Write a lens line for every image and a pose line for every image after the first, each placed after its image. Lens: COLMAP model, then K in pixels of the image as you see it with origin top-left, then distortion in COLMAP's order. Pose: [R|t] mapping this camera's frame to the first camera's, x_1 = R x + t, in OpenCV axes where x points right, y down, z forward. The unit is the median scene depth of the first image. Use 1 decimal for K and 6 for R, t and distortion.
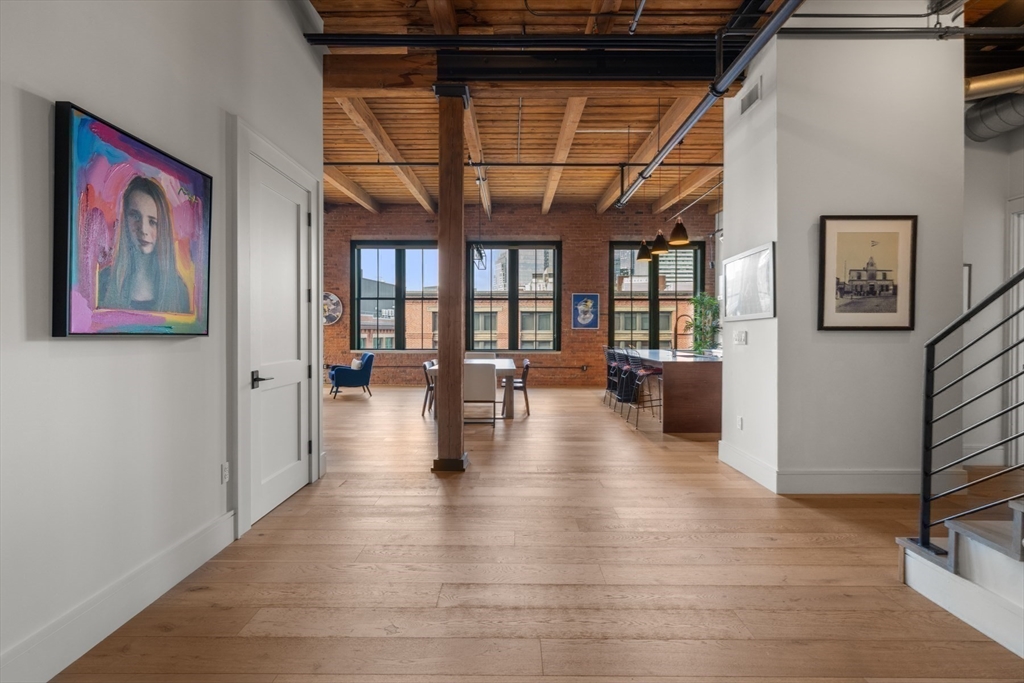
lens RADIAL K [[450.4, 0, 514.1], [0, 450.4, 335.0], [0, 0, 1]] dist [-0.001929, -0.000667]
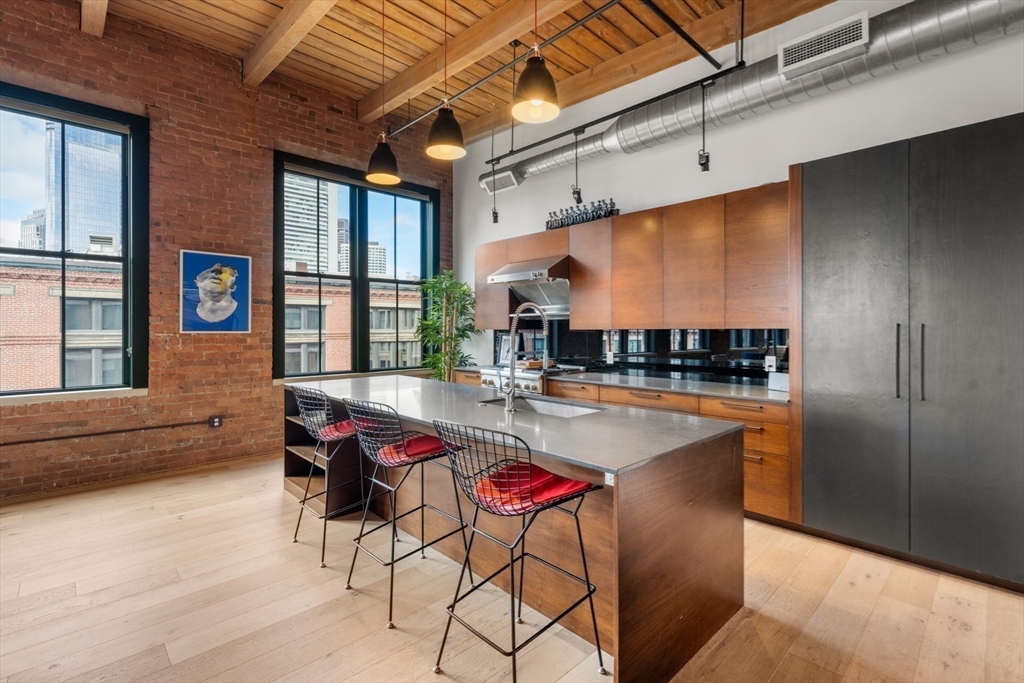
lens RADIAL K [[472.7, 0, 512.9], [0, 472.7, 330.8], [0, 0, 1]] dist [0.001224, 0.000484]
pose [[0.728805, -0.002764, 0.684715, 0.051694], [0.006528, 0.999974, -0.002911, -0.012646], [-0.684690, 0.006592, 0.728805, 0.461512]]
